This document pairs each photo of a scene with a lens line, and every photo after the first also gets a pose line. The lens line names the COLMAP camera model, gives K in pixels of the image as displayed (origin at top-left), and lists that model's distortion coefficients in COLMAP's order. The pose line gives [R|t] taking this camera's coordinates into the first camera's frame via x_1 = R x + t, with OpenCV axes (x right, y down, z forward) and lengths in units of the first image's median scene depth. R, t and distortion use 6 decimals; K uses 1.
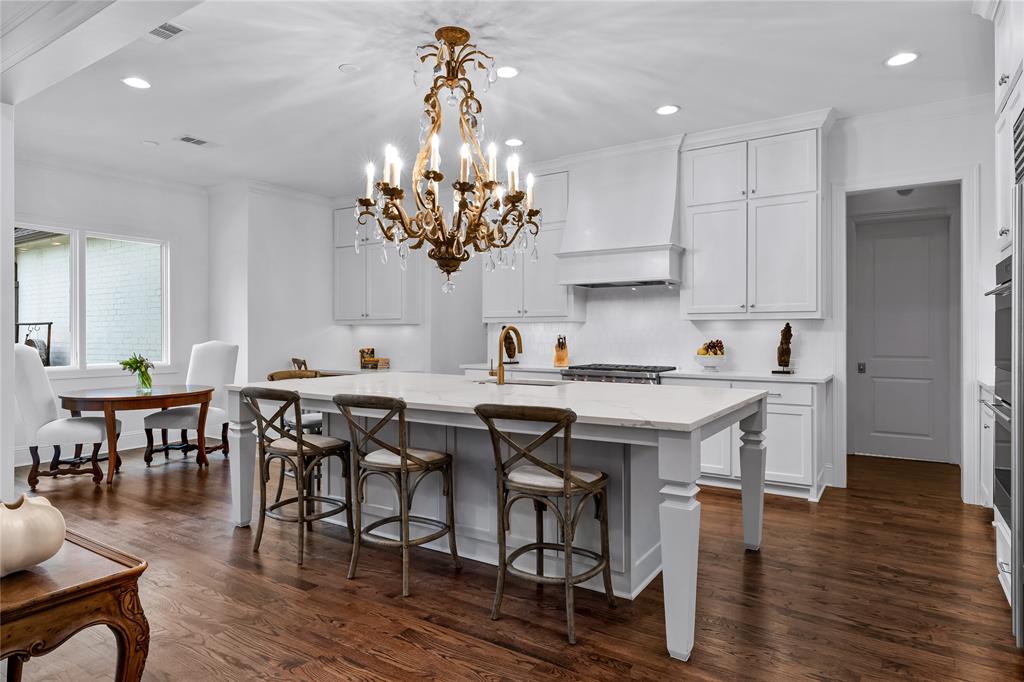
lens RADIAL K [[596.2, 0, 516.6], [0, 596.2, 331.7], [0, 0, 1]] dist [-0.002041, 0.003273]
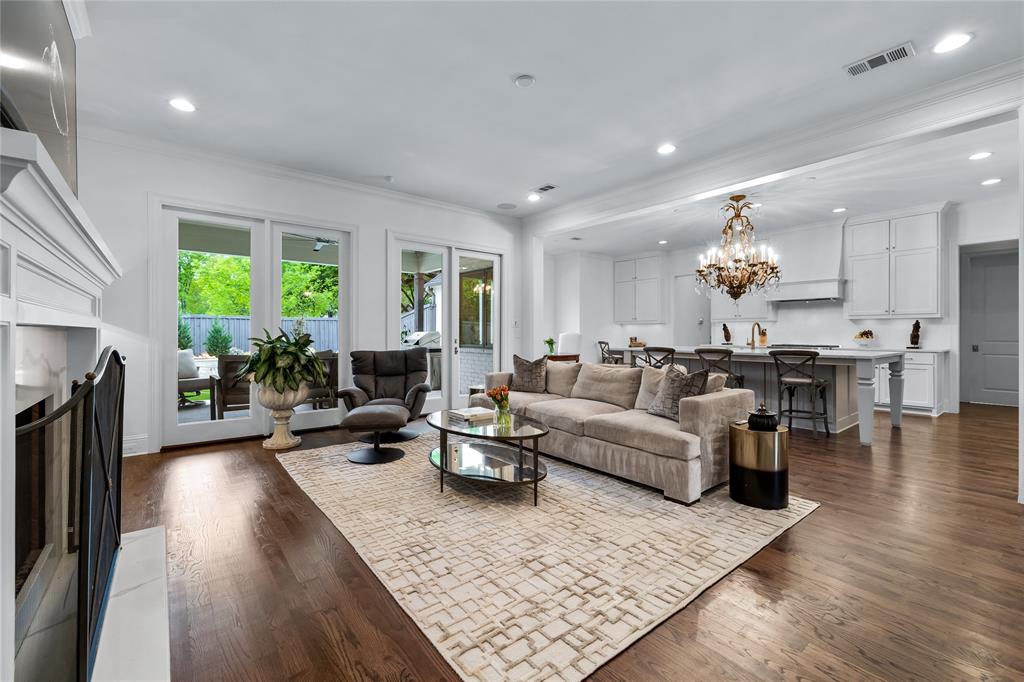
lens RADIAL K [[440.6, 0, 511.3], [0, 440.6, 331.8], [0, 0, 1]] dist [0.002898, 0.000574]
pose [[0.949529, -0.001344, -0.313675, -0.273943], [0.001485, 0.999999, 0.000209, 0.017634], [0.313674, -0.000664, 0.949530, -0.613881]]
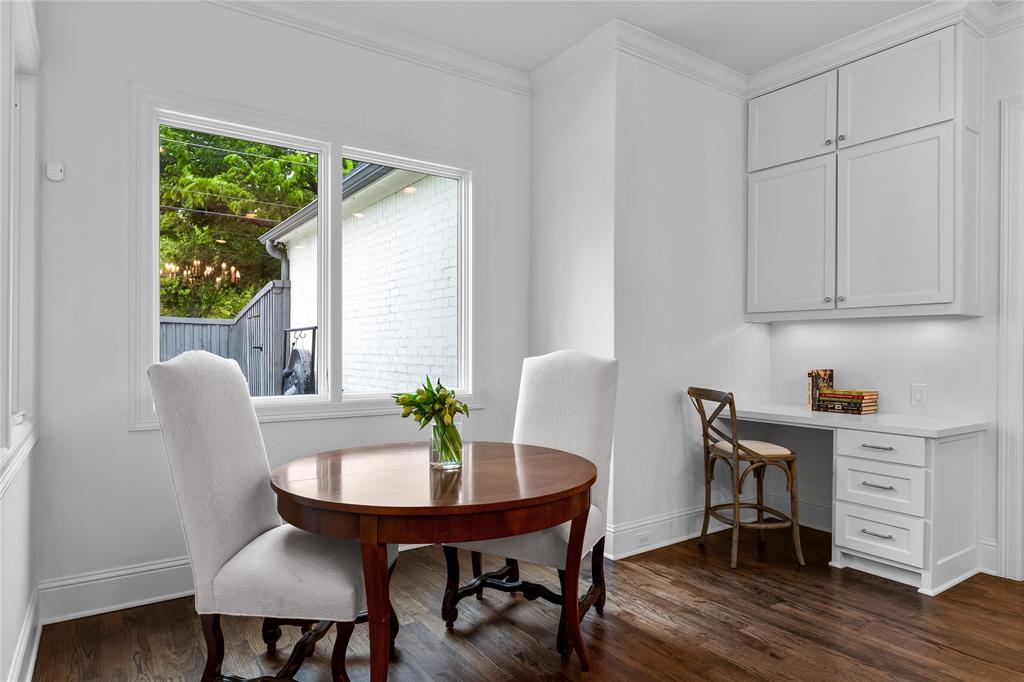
lens RADIAL K [[596.2, 0, 509.8], [0, 596.2, 349.9], [0, 0, 1]] dist [-0.002041, 0.003273]
pose [[0.924170, 0.004827, -0.381952, -0.453274], [-0.003703, 0.999986, 0.003677, 0.016752], [0.381964, -0.001984, 0.924175, 0.674932]]
